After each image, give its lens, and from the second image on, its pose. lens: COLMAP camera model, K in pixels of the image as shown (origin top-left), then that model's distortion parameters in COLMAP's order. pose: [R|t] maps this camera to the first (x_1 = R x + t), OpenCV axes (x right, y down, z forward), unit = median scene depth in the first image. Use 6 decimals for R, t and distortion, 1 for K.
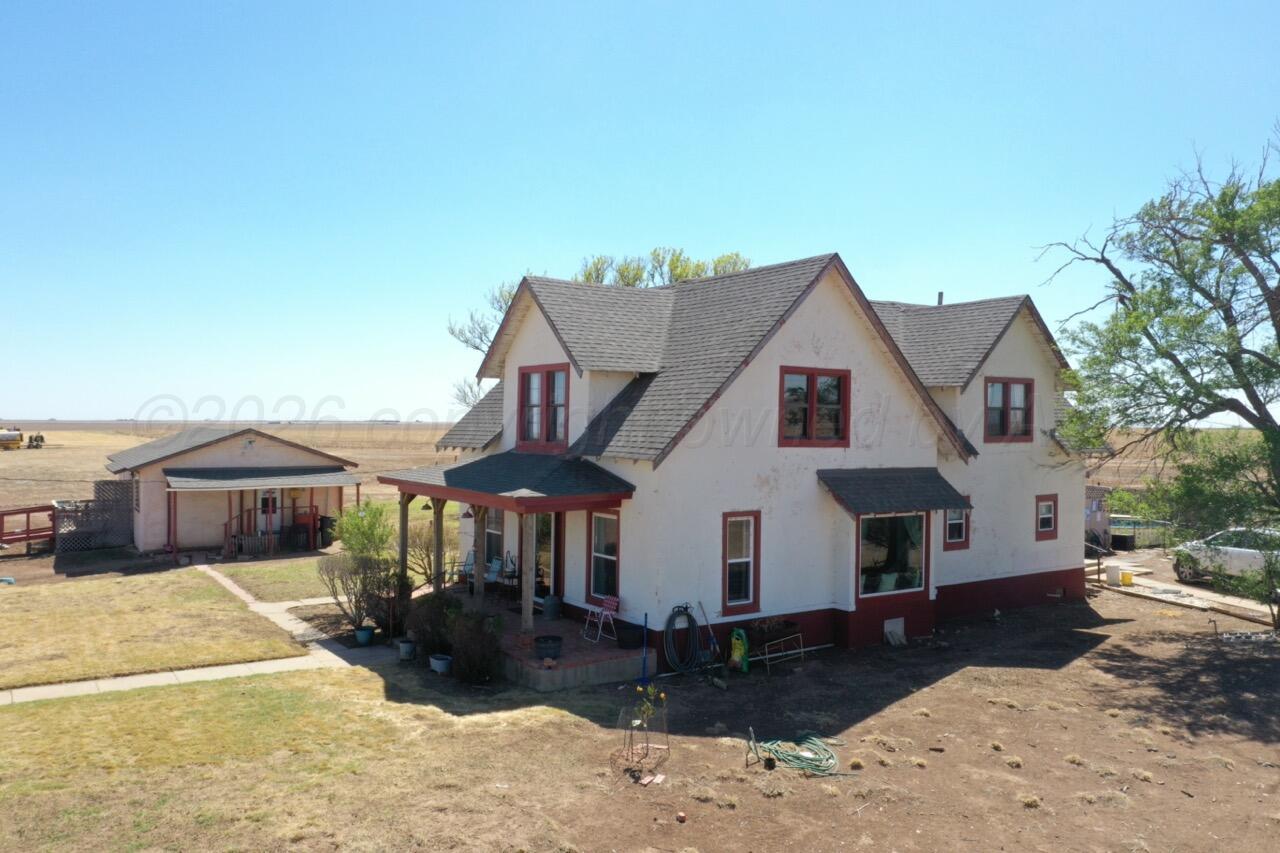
lens RADIAL K [[996.4, 0, 640.0], [0, 996.4, 426.5], [0, 0, 1]] dist [-0.027951, -0.000511]
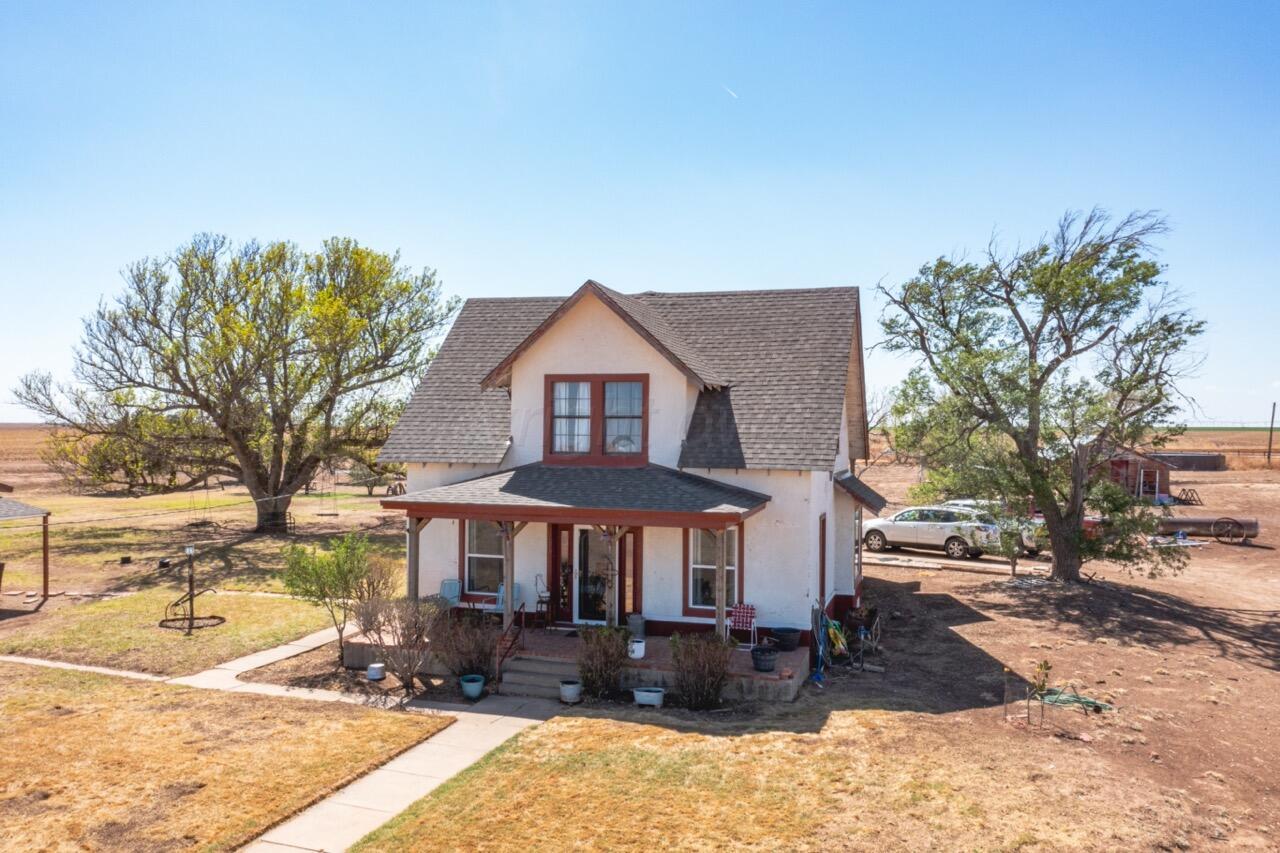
lens RADIAL K [[996.4, 0, 640.0], [0, 996.4, 426.5], [0, 0, 1]] dist [-0.027951, -0.000511]
pose [[0.779664, -0.004754, 0.626180, -0.983410], [0.002295, 0.999986, 0.004734, -0.024110], [-0.626194, -0.002254, 0.779664, 0.344251]]
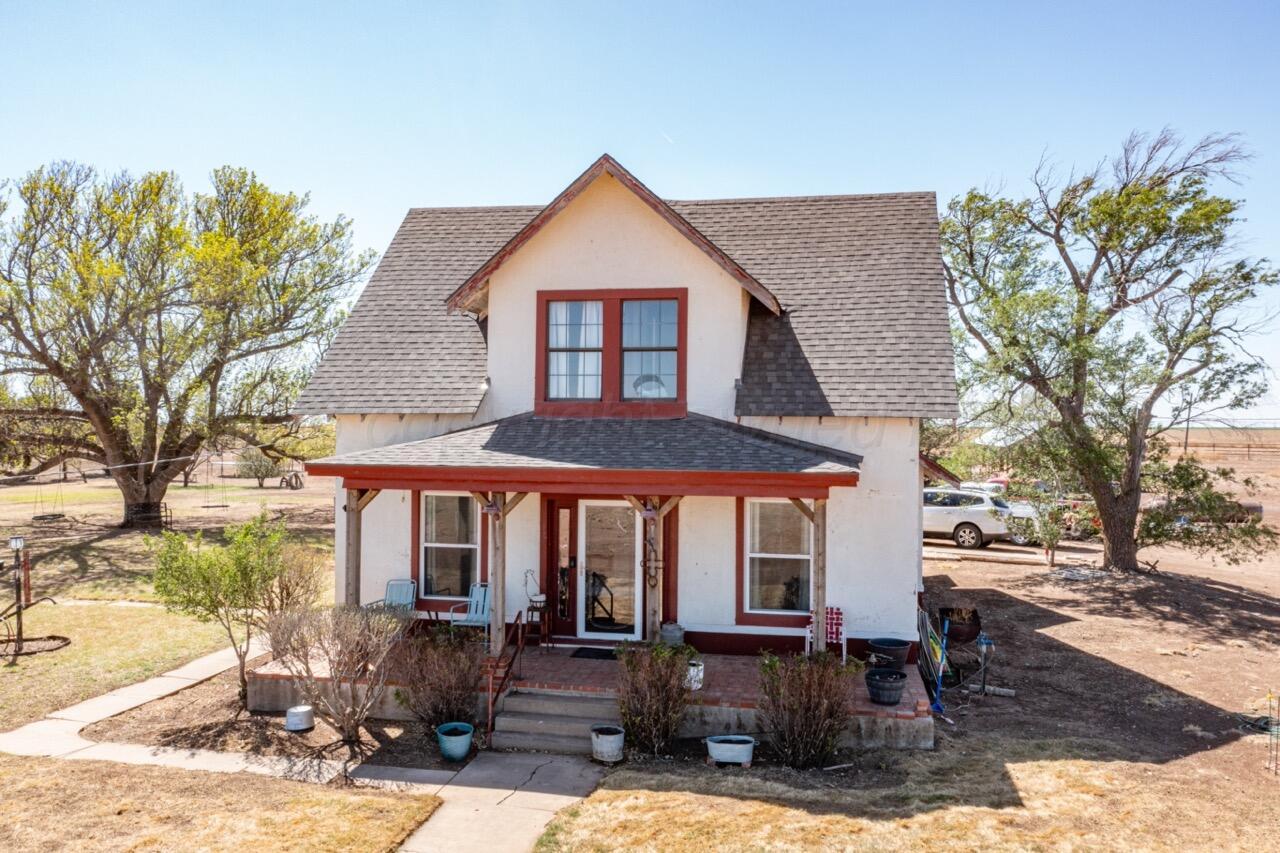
lens RADIAL K [[996.4, 0, 640.0], [0, 996.4, 426.5], [0, 0, 1]] dist [-0.027951, -0.000511]
pose [[0.708160, -0.003905, 0.706041, -0.840409], [0.000839, 0.999989, 0.004690, 0.043131], [-0.706051, -0.002729, 0.708155, 0.748600]]
